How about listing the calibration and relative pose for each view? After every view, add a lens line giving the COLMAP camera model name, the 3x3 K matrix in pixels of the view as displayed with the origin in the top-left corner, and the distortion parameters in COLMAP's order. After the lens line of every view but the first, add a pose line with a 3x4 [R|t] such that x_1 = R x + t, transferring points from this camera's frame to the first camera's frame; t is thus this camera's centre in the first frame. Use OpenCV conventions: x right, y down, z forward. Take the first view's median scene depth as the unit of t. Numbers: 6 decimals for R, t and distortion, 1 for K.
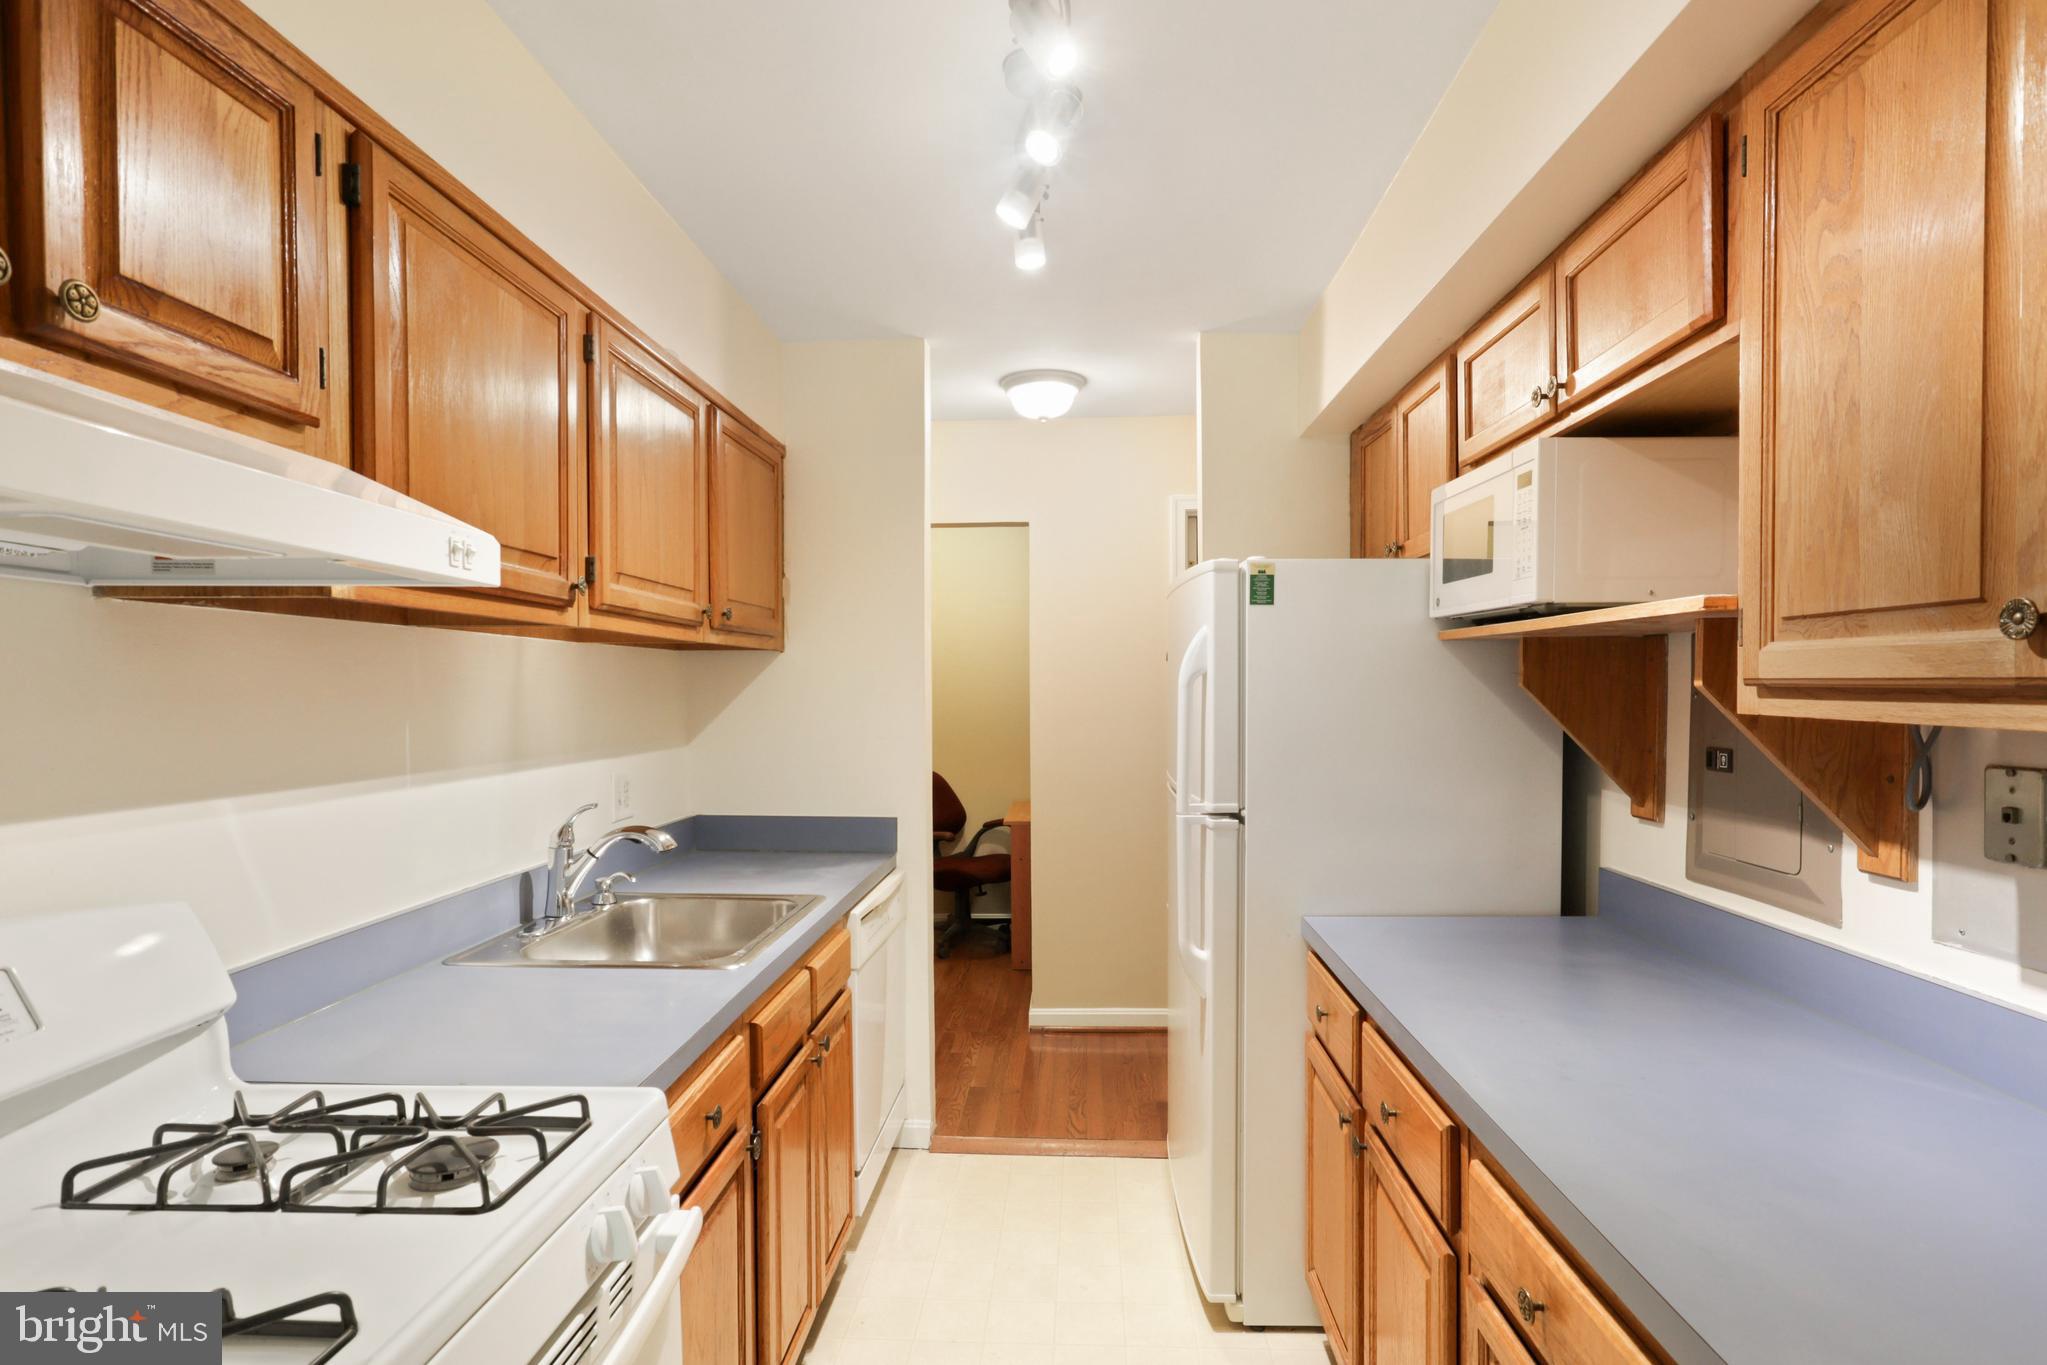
lens RADIAL K [[1035.0, 0, 1040.1], [0, 1035.0, 704.4], [0, 0, 1]] dist [0.001831, 0.000641]
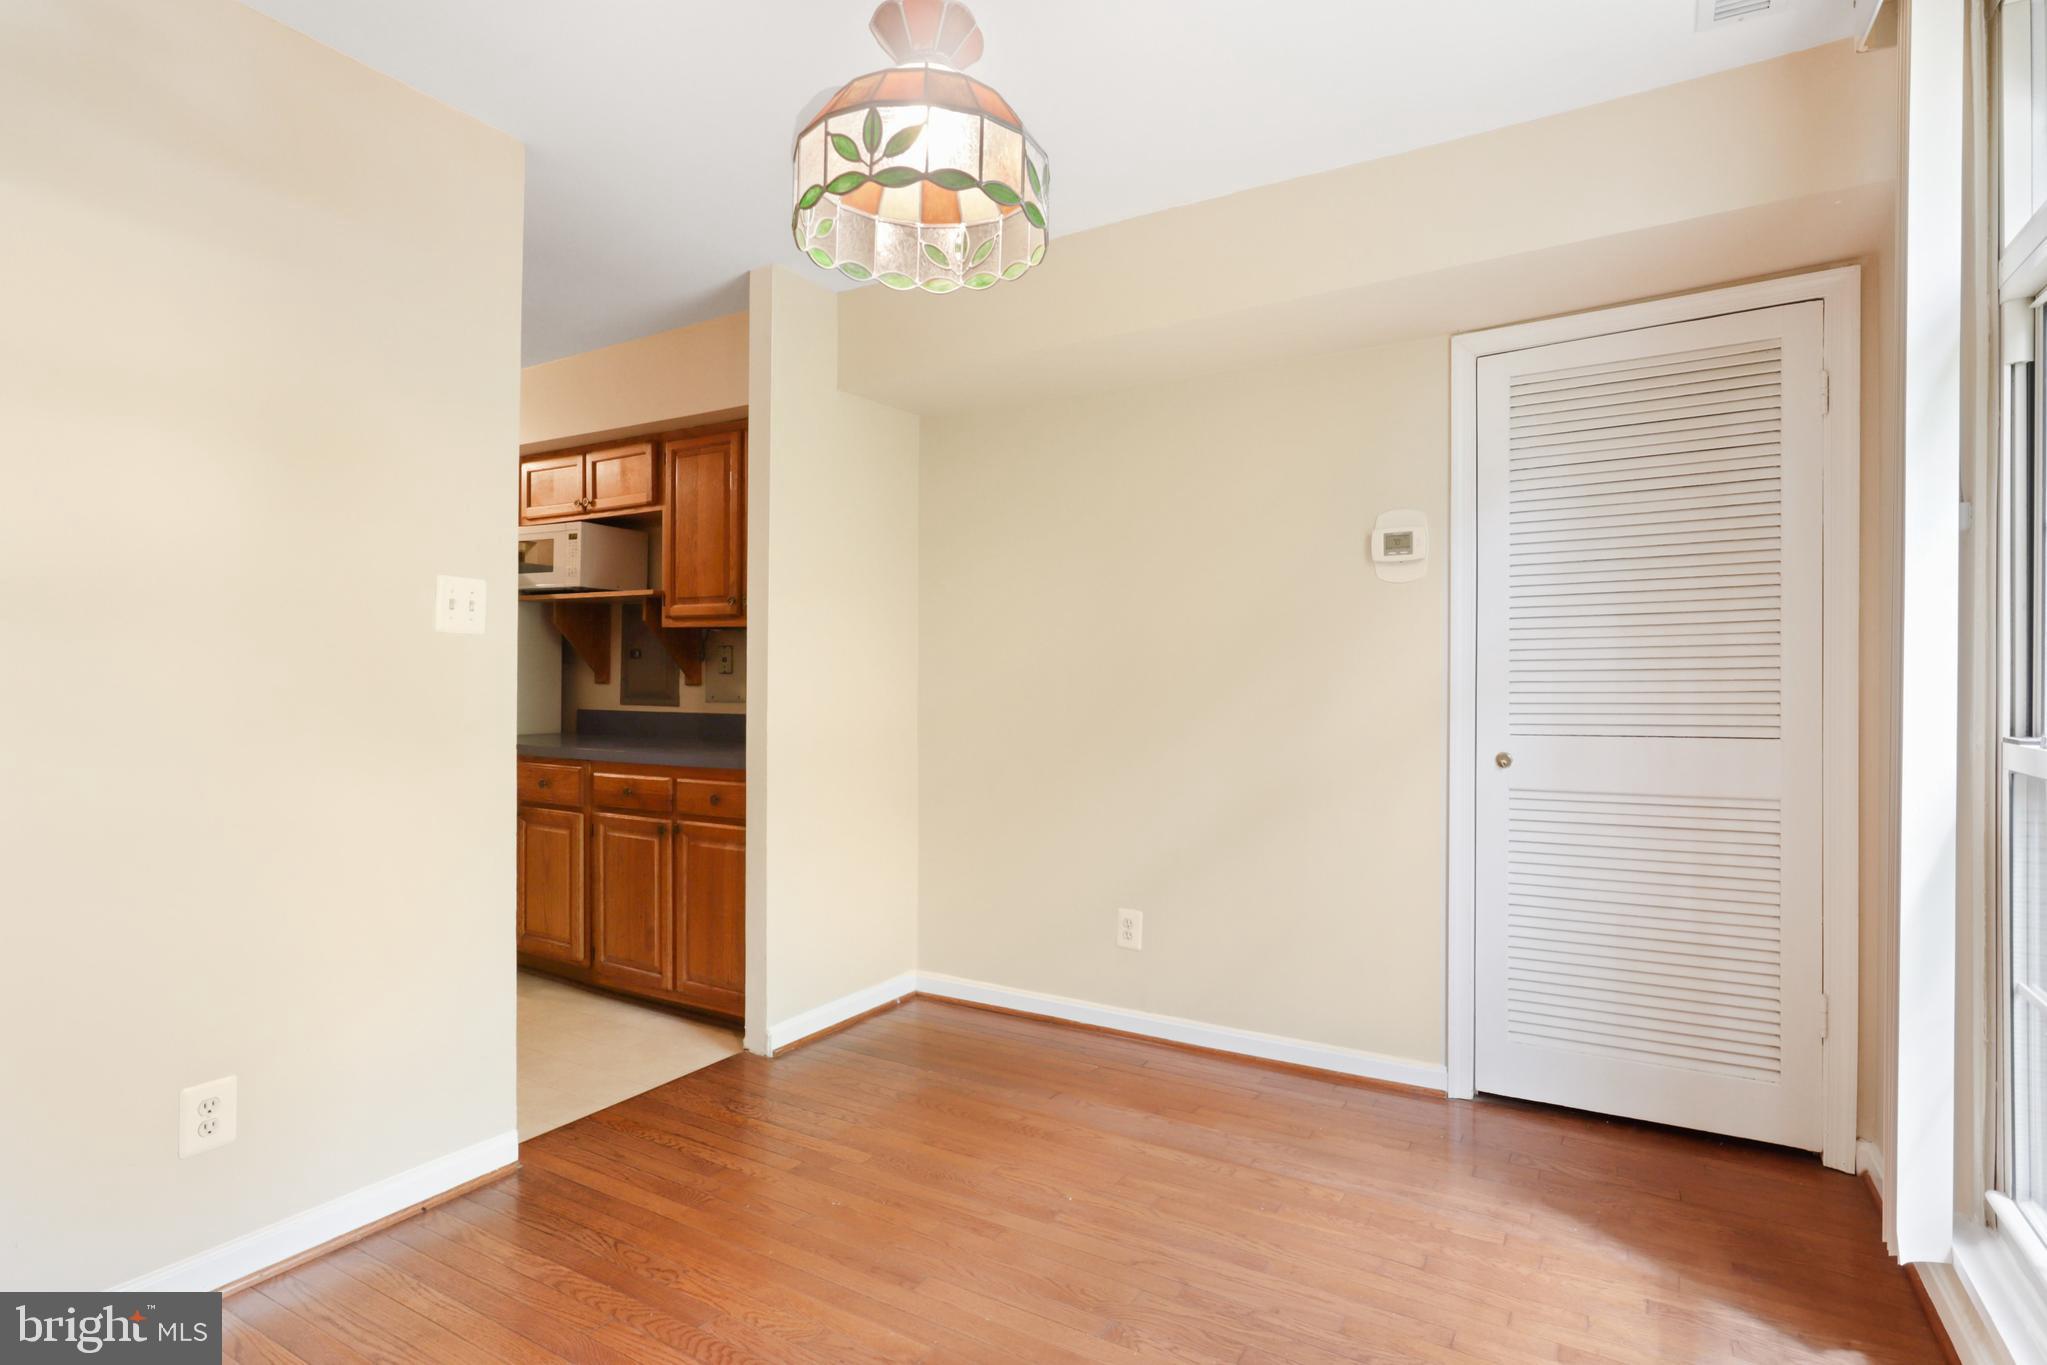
lens RADIAL K [[1035.0, 0, 1028.4], [0, 1035.0, 680.0], [0, 0, 1]] dist [0.001831, 0.000641]
pose [[0.476769, -0.007549, 0.878996, -1.289748], [0.011212, 0.999934, 0.002506, 0.142333], [-0.878957, 0.008660, 0.476823, -1.221103]]
